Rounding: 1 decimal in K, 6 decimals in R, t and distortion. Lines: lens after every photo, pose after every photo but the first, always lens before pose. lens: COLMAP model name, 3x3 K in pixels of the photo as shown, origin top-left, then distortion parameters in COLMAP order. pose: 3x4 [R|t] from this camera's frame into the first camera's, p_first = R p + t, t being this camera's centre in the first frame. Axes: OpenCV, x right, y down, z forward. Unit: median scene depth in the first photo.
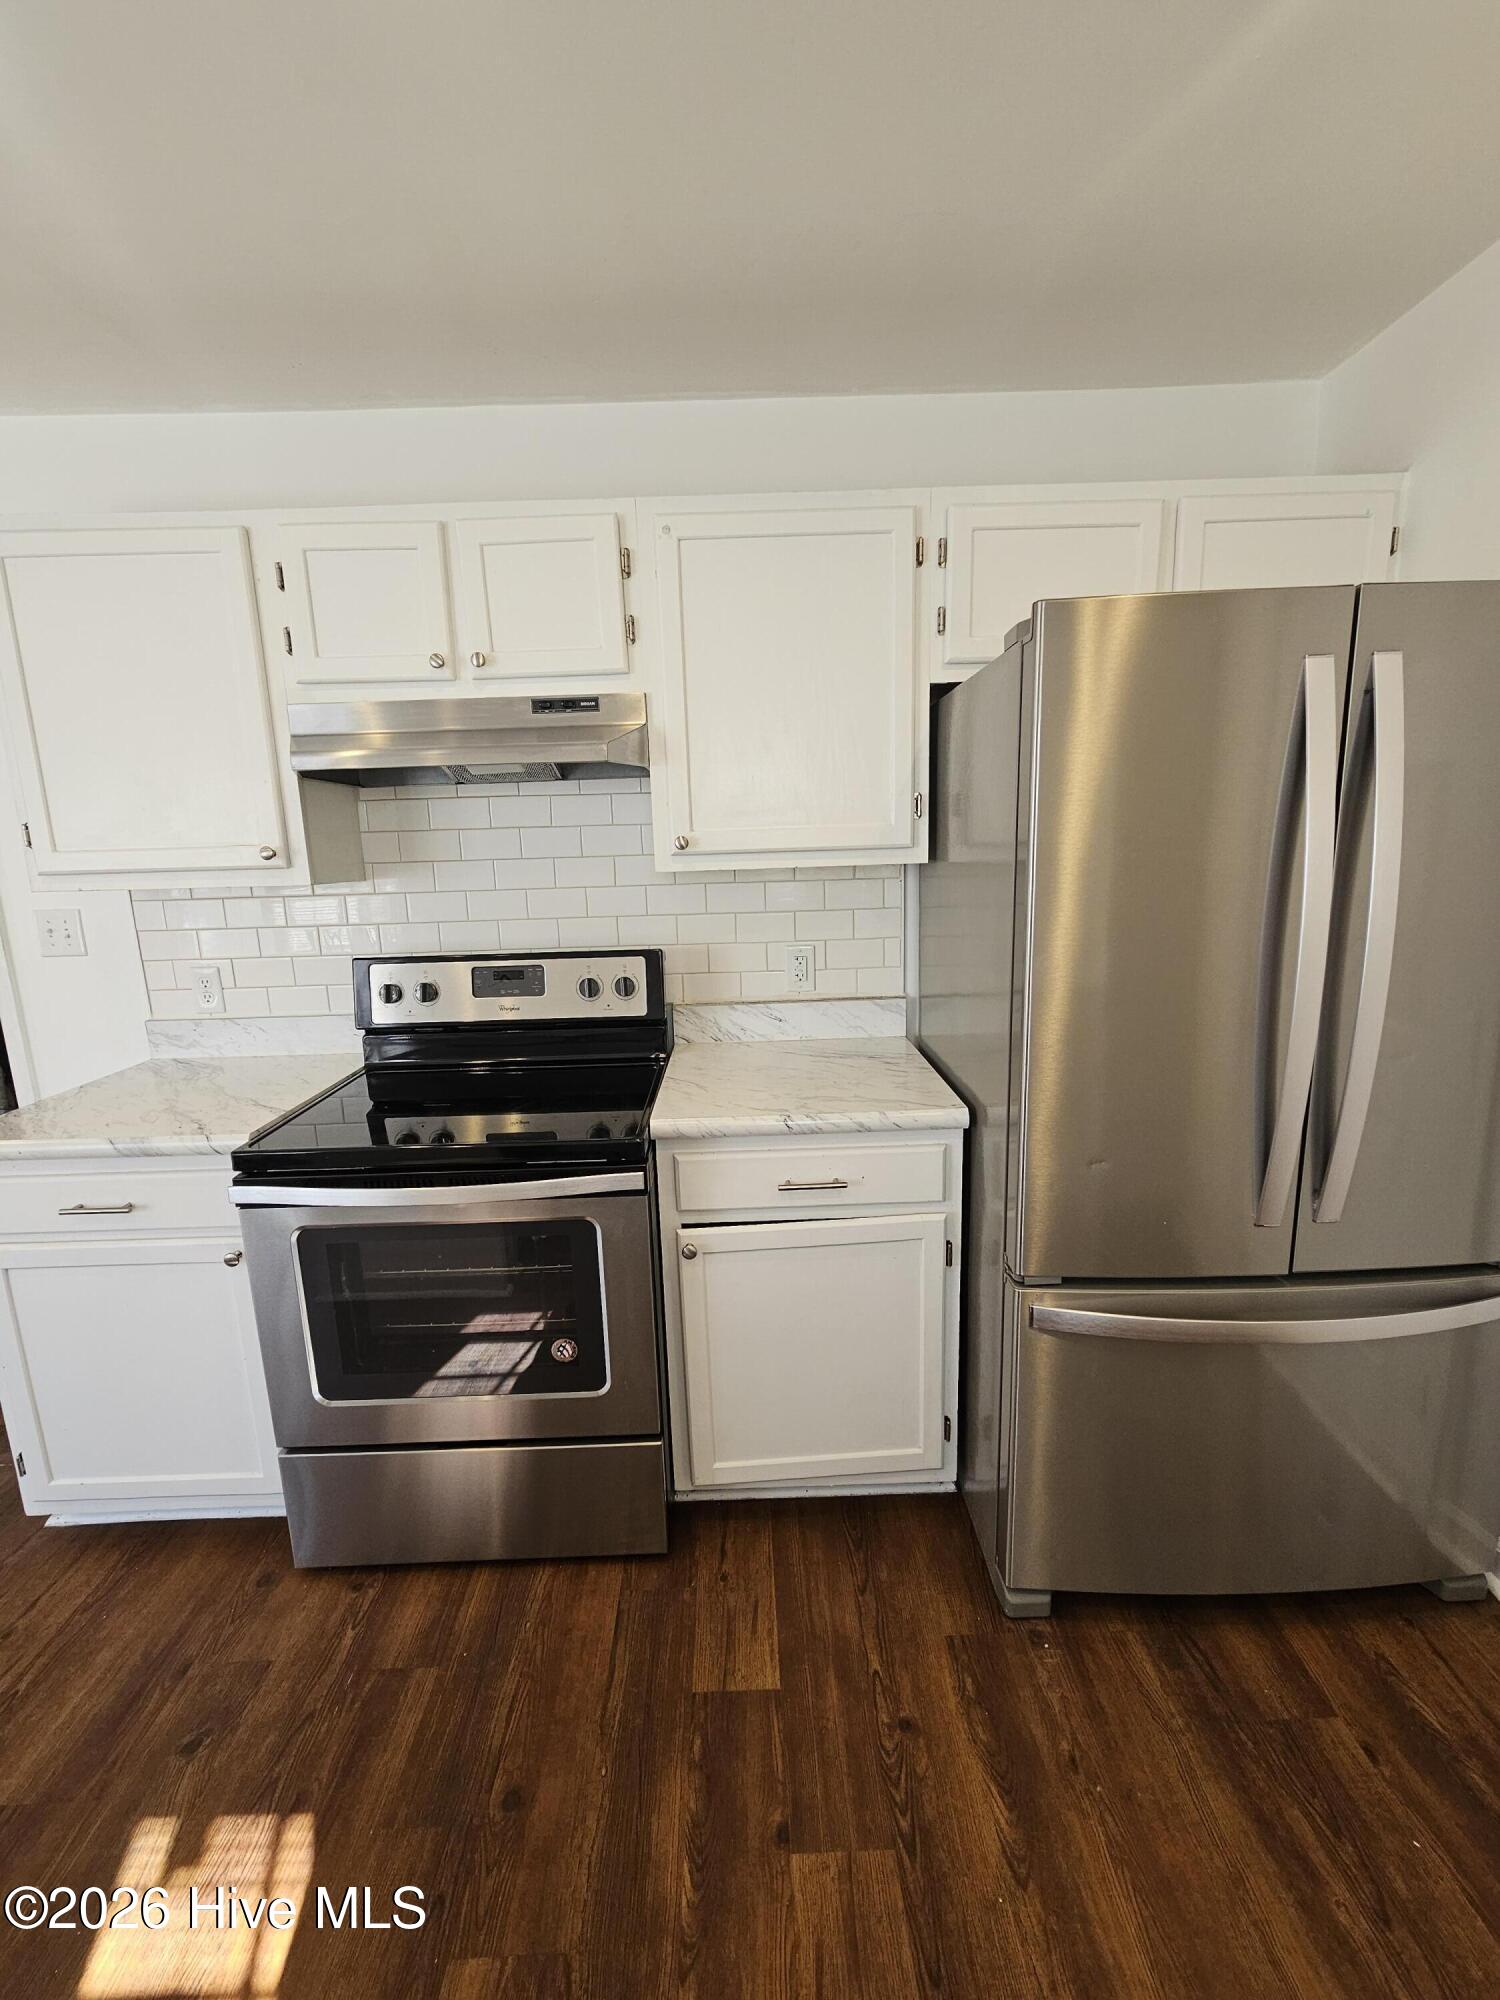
lens RADIAL K [[827.7, 0, 754.2], [0, 827.7, 1000.7], [0, 0, 1]] dist [0.002712, 0.000116]
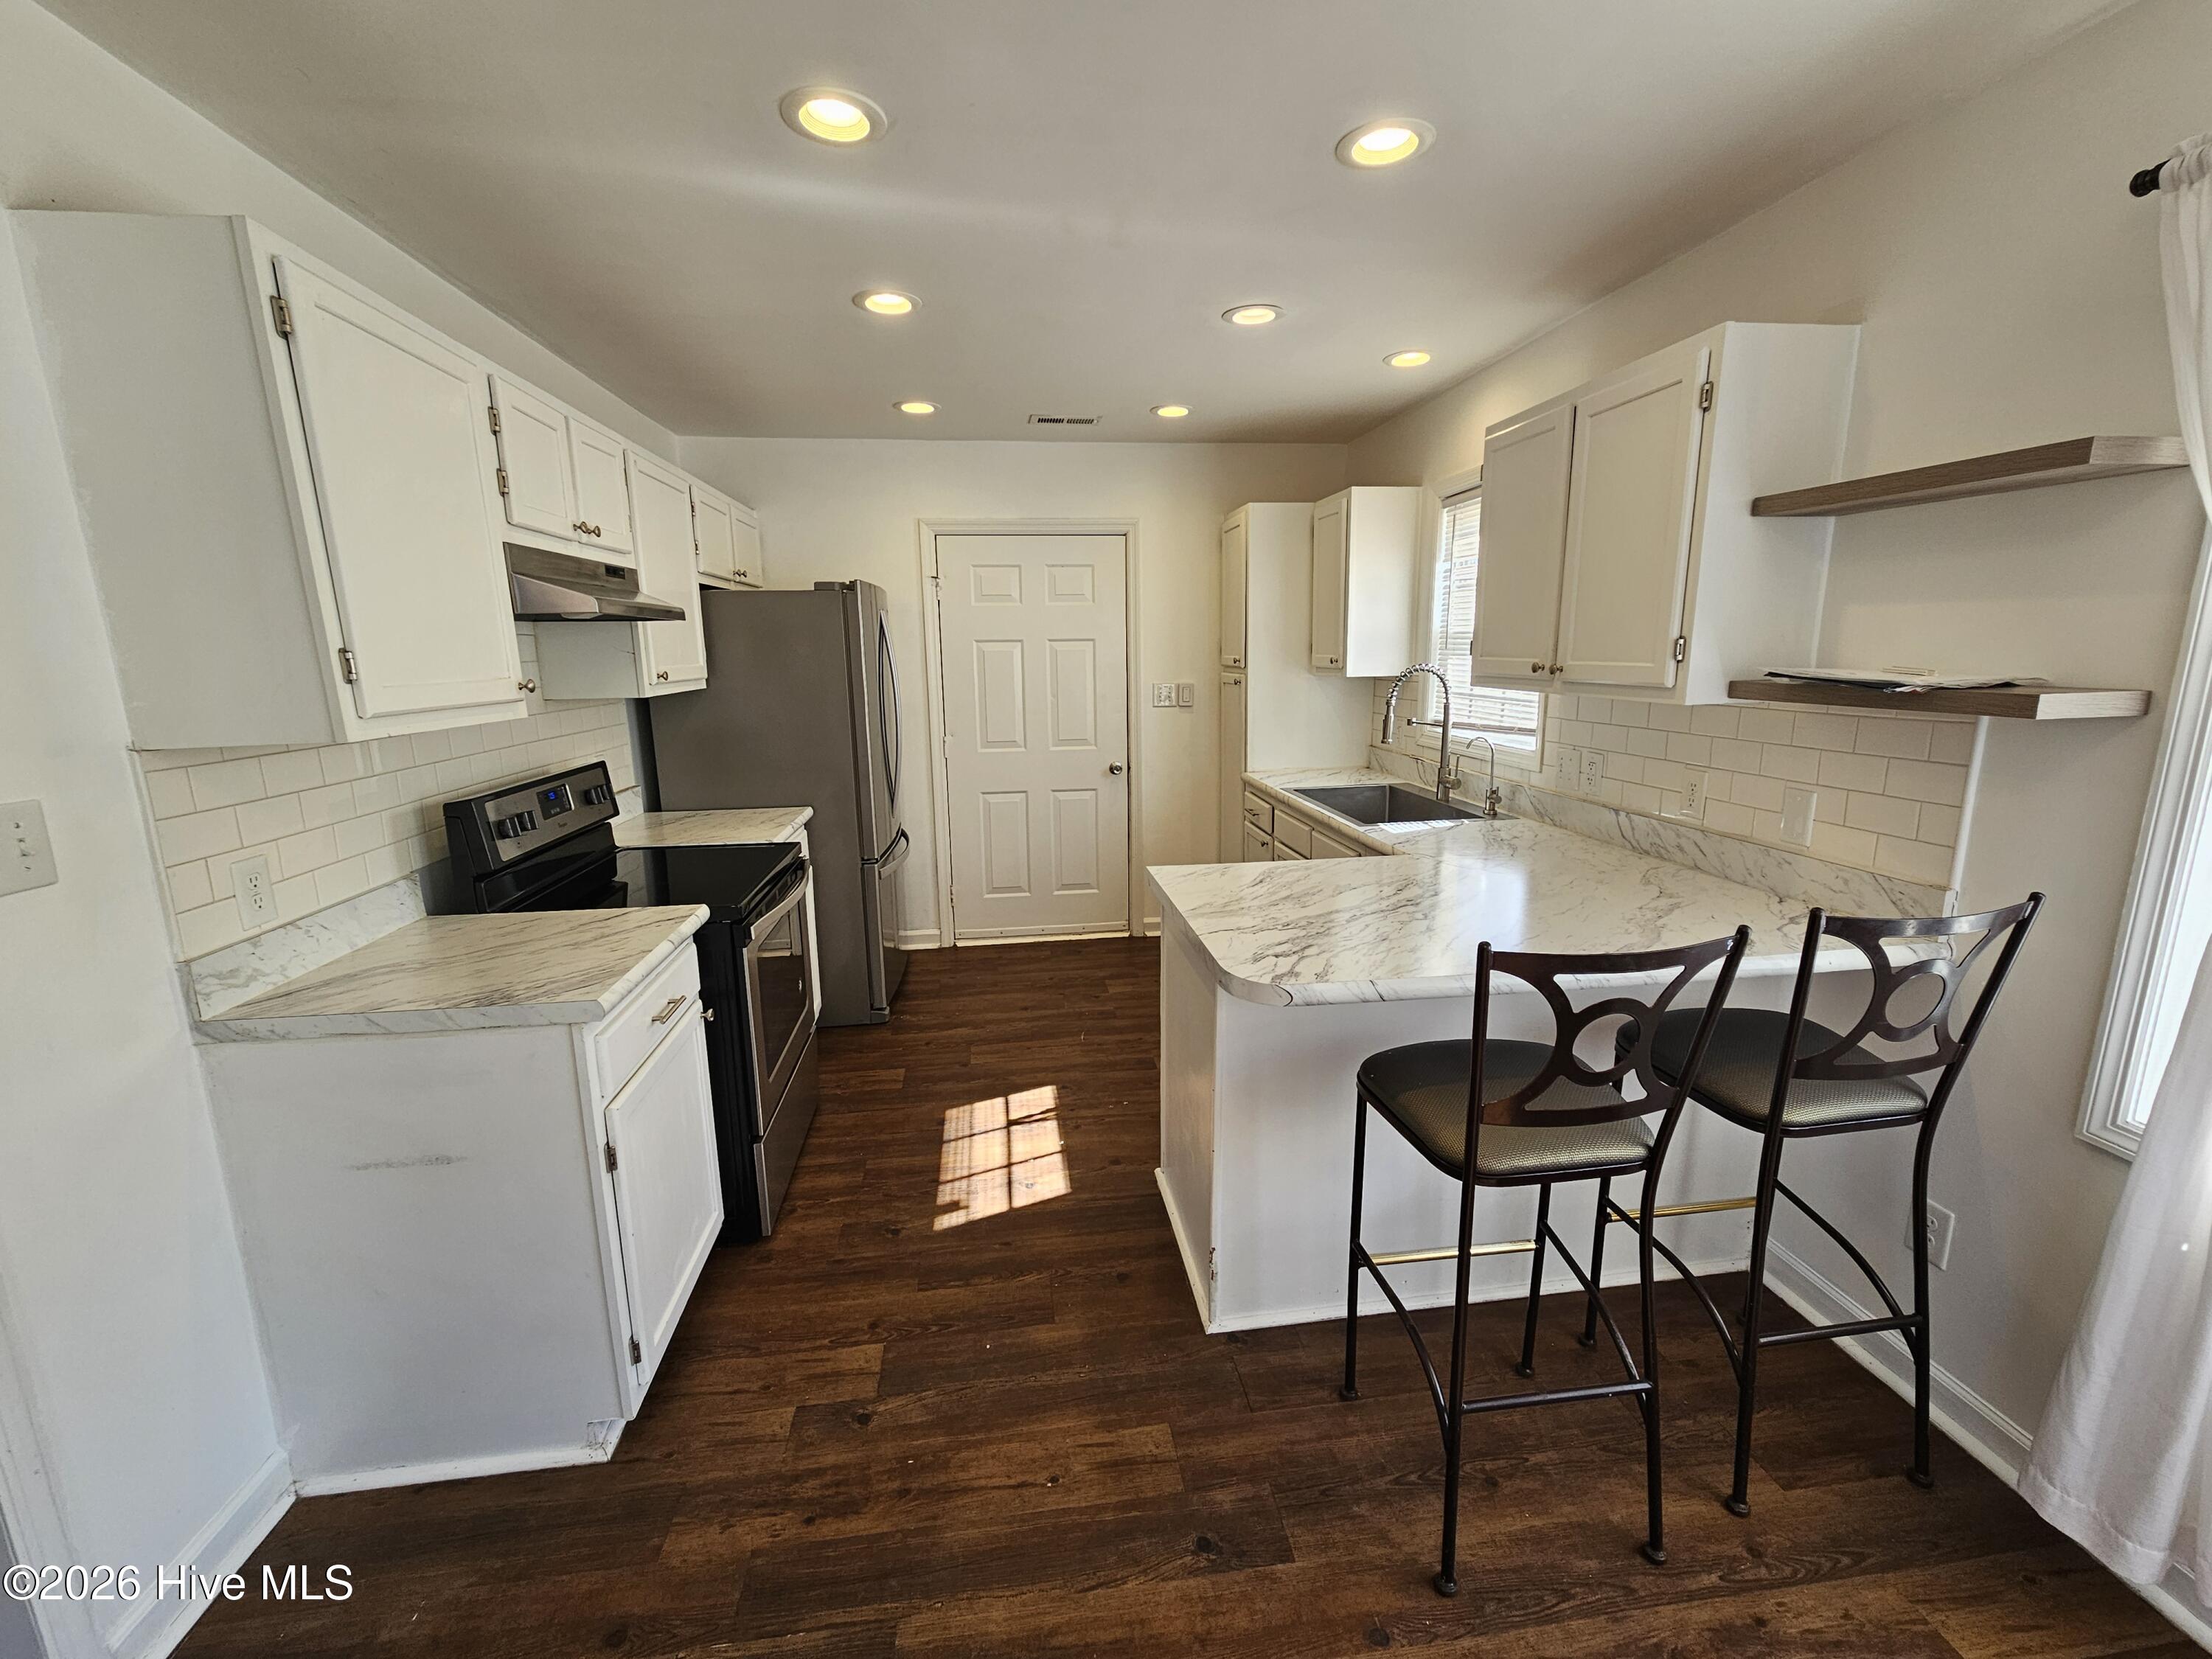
lens RADIAL K [[915.4, 0, 1116.6], [0, 915.4, 826.9], [0, 0, 1]] dist [0.002712, 0.000116]
pose [[-0.121880, -0.162022, 0.979231, -1.891202], [0.202333, 0.961814, 0.184324, -0.076418], [-0.971703, 0.220596, -0.084443, 0.453293]]
